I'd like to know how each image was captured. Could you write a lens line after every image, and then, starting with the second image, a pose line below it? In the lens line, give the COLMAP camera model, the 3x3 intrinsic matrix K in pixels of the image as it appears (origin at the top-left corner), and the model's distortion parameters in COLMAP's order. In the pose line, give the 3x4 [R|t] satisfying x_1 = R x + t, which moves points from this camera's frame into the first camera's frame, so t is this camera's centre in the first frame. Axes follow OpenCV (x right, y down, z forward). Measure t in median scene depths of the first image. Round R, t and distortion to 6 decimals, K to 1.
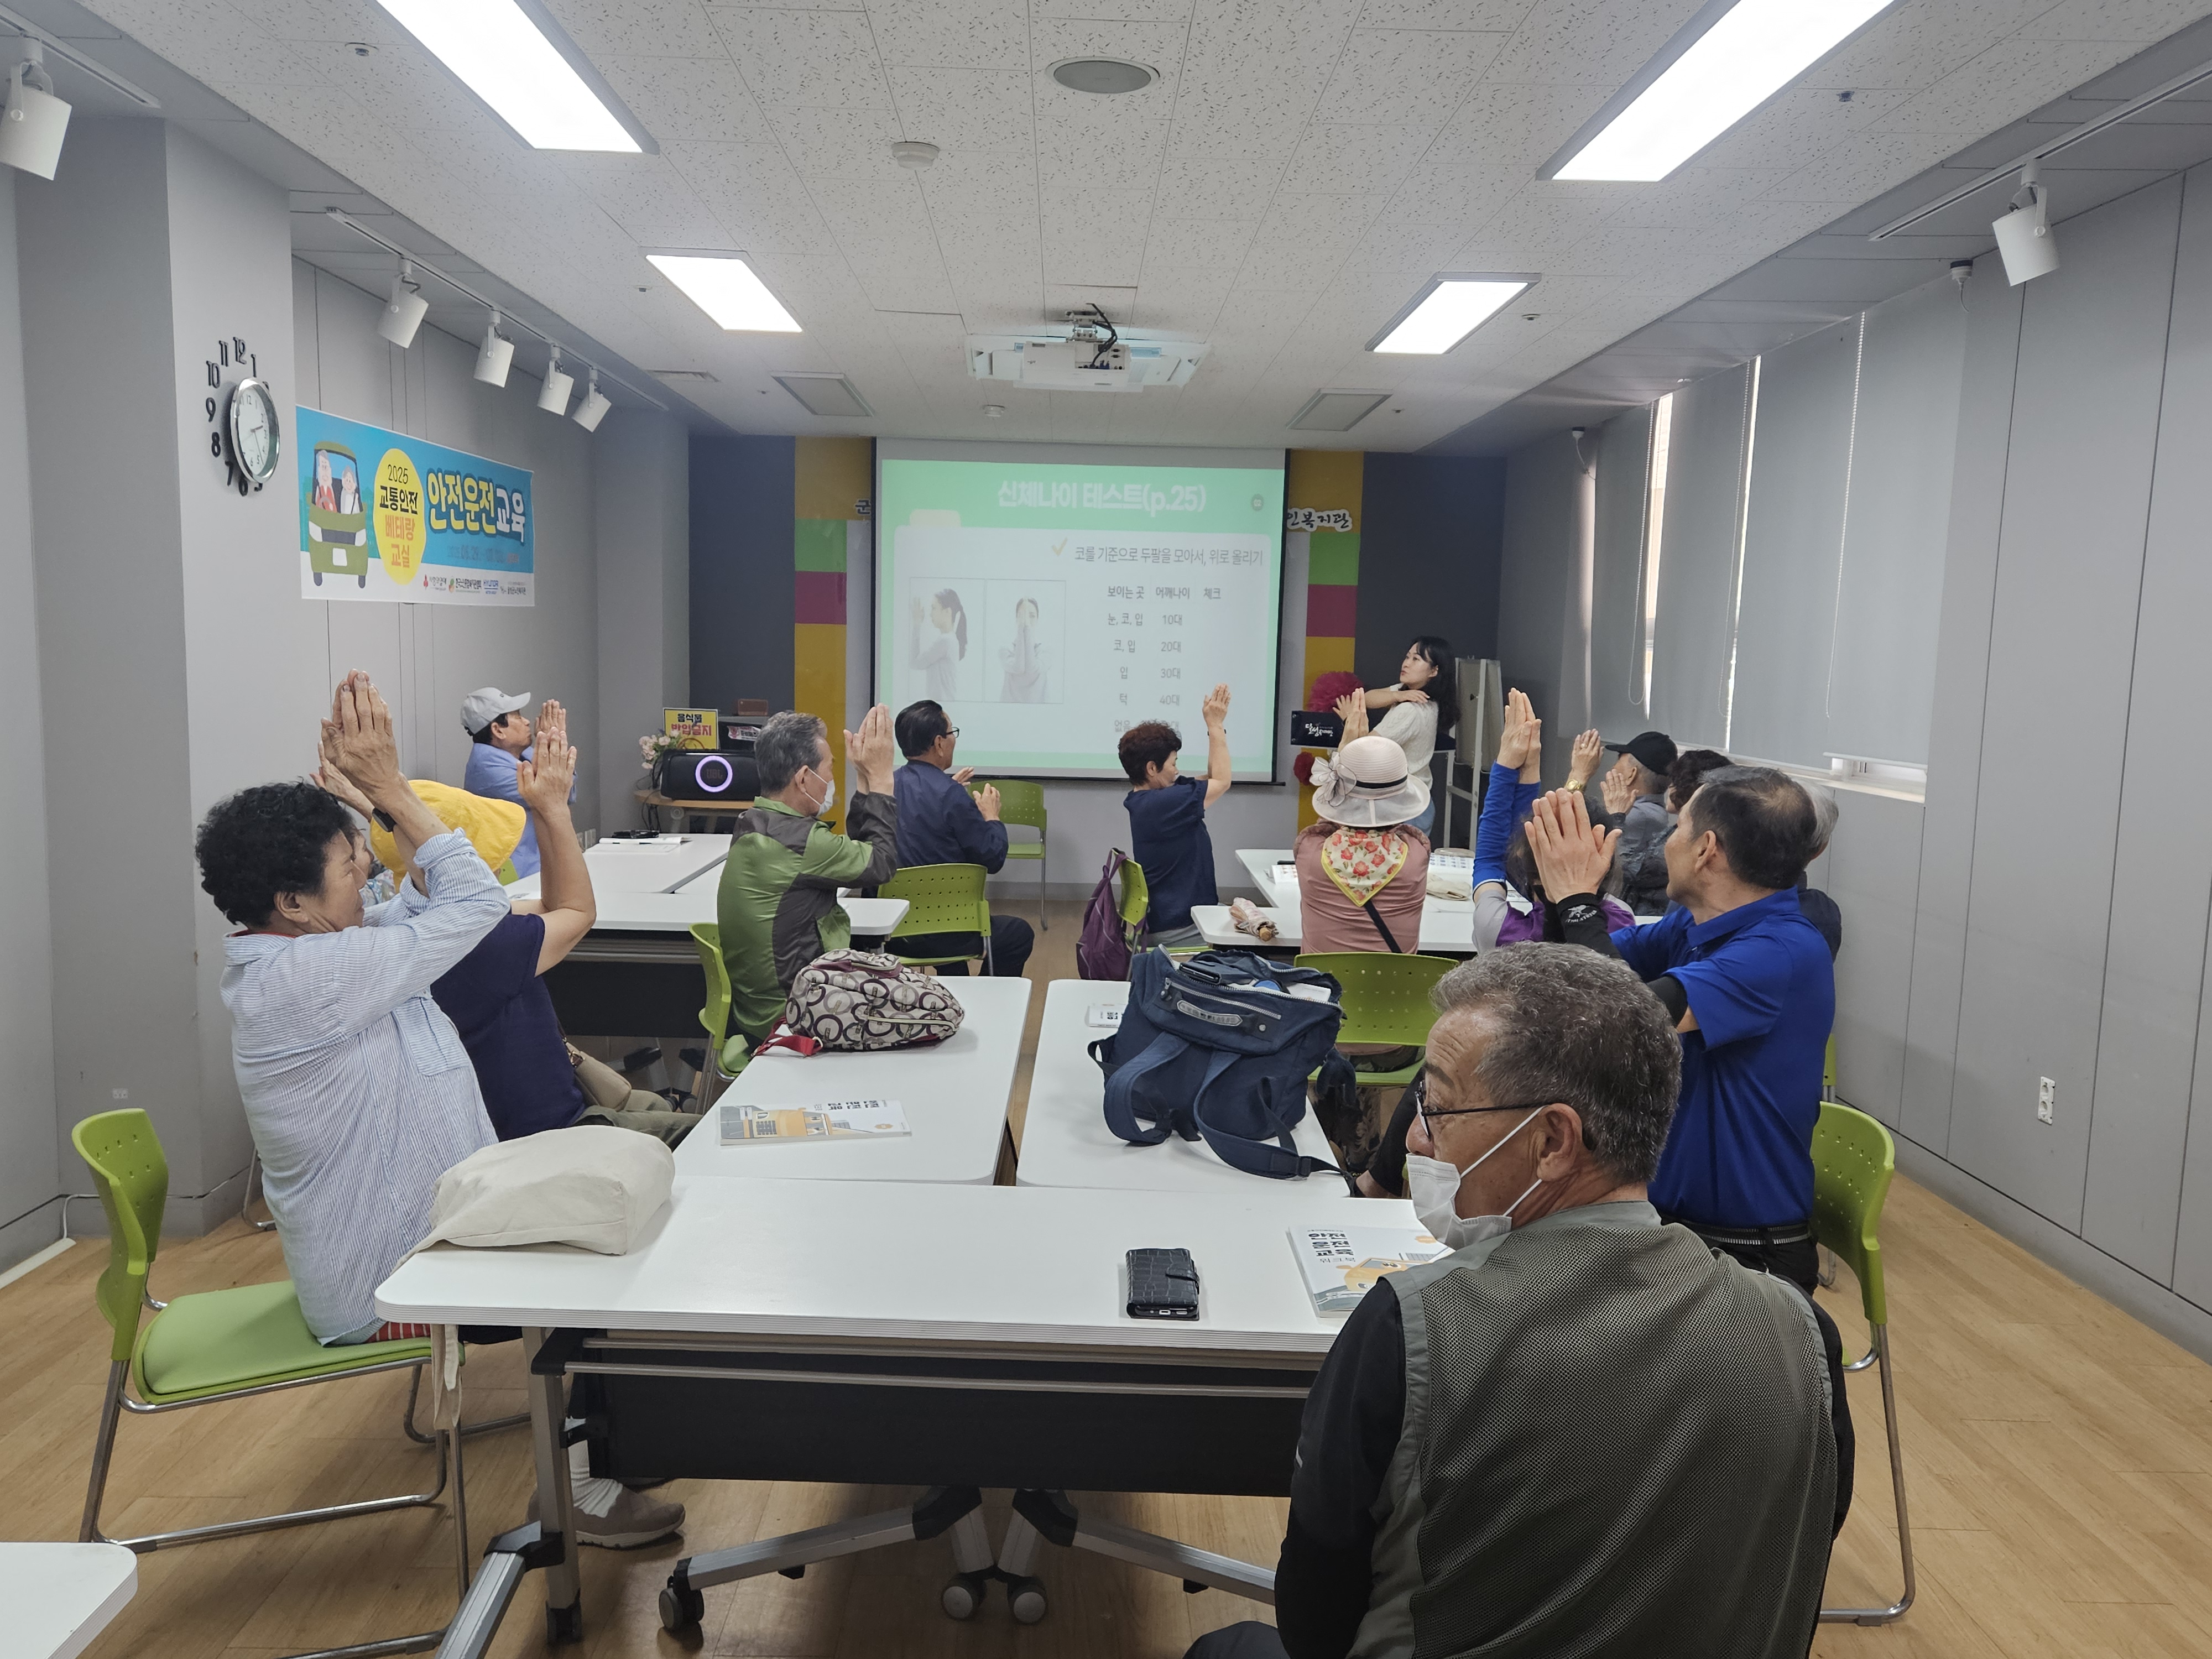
lens RADIAL K [[1771.1, 0, 1065.3], [0, 1771.1, 880.7], [0, 0, 1]] dist [0.044884, 0.002803]
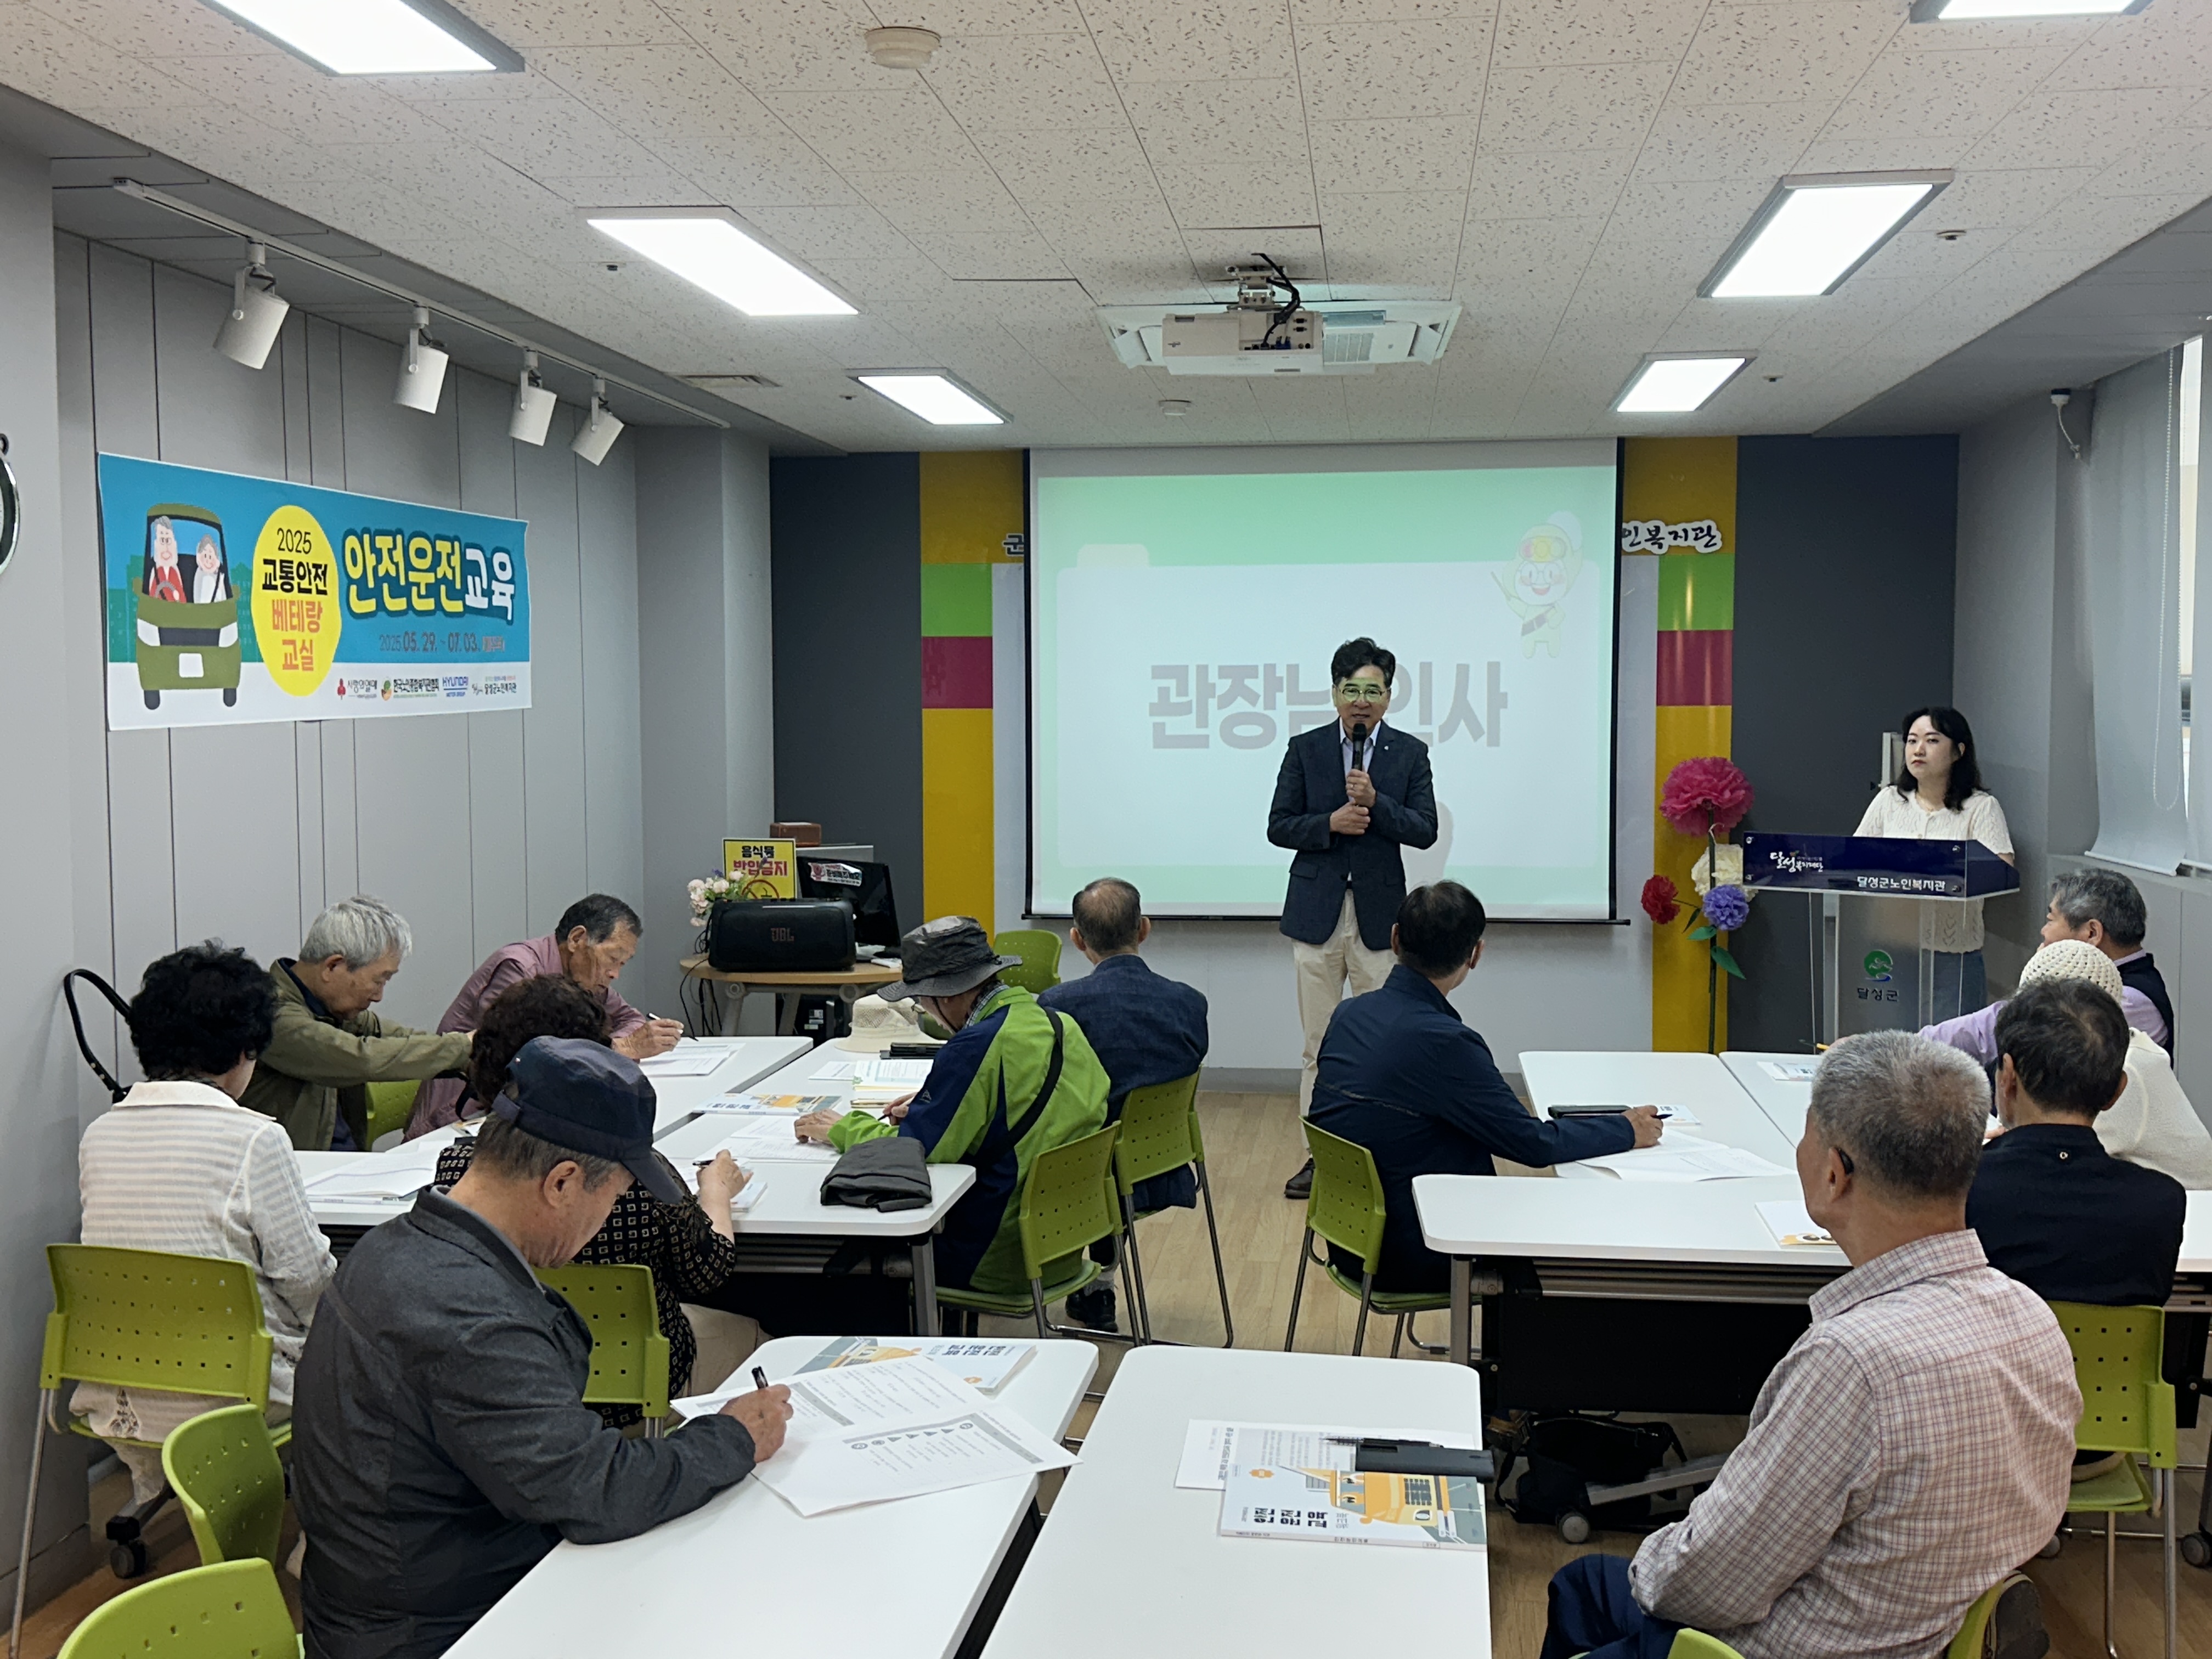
lens RADIAL K [[2339.6, 0, 1111.4], [0, 2339.6, 839.9], [0, 0, 1]] dist [0.060032, 0.000000]
pose [[0.992129, -0.021072, -0.123434, 0.053485], [0.012842, 0.997664, -0.067099, -0.039698], [0.124559, 0.064986, 0.990082, 0.116150]]
